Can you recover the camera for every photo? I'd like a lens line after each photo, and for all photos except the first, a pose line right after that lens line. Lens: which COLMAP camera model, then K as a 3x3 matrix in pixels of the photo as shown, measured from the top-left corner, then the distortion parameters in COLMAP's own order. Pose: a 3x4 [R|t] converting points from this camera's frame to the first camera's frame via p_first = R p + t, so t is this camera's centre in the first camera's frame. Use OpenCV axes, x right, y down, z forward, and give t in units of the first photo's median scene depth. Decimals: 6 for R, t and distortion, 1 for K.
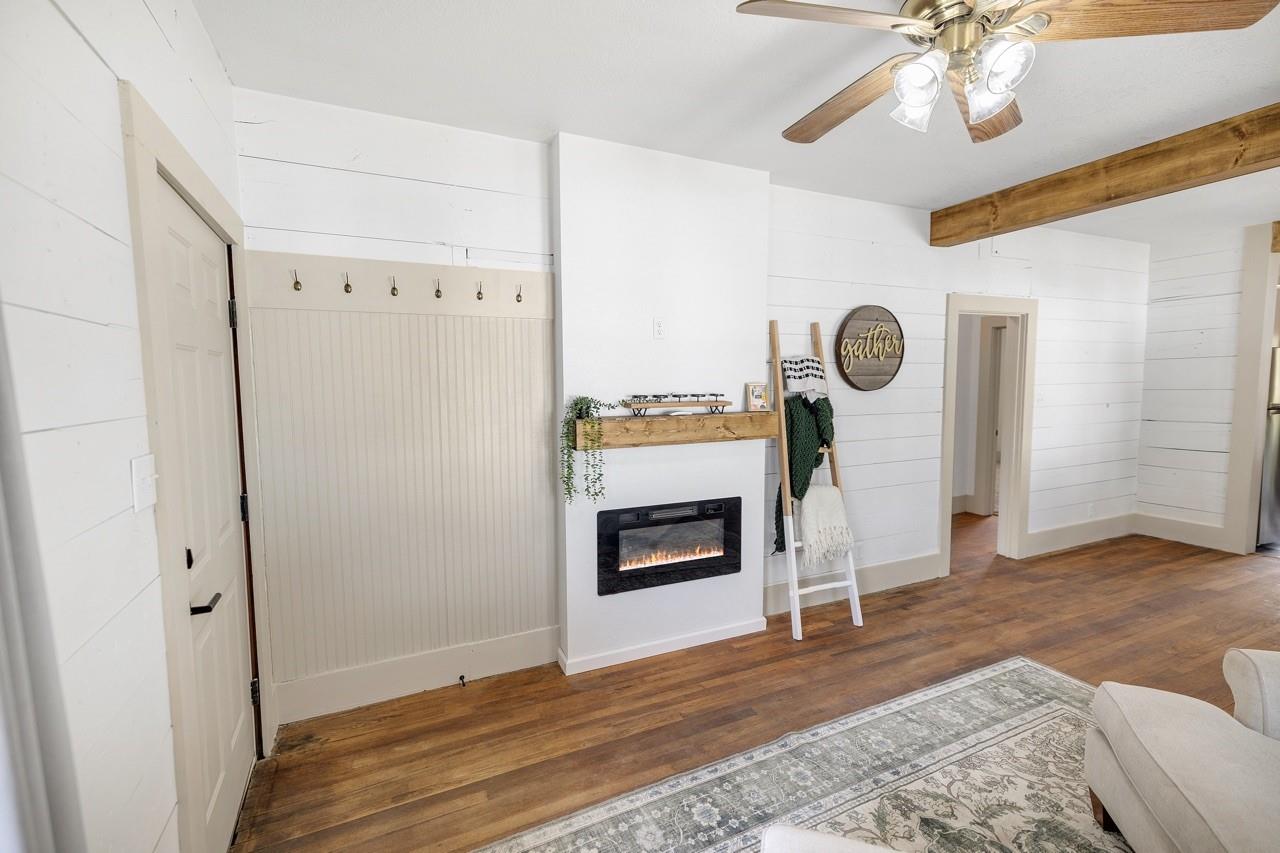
lens RADIAL K [[558.9, 0, 640.0], [0, 558.9, 426.5], [0, 0, 1]] dist [0.003517, 0.000326]
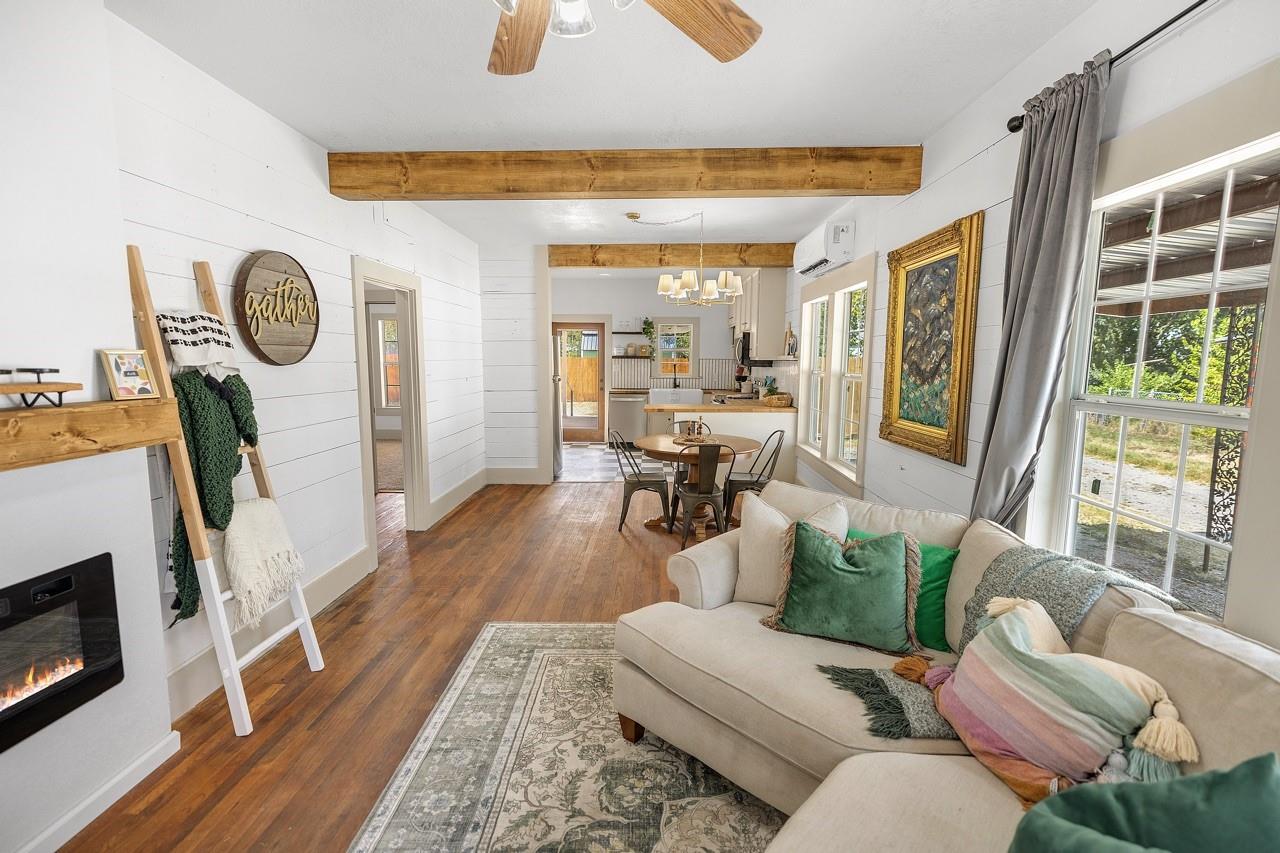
lens RADIAL K [[558.9, 0, 640.0], [0, 558.9, 426.5], [0, 0, 1]] dist [0.003517, 0.000326]
pose [[0.444256, -0.097121, 0.890620, -0.072283], [0.065543, 0.994966, 0.075806, -0.008057], [-0.893499, 0.024697, 0.448385, 0.261183]]
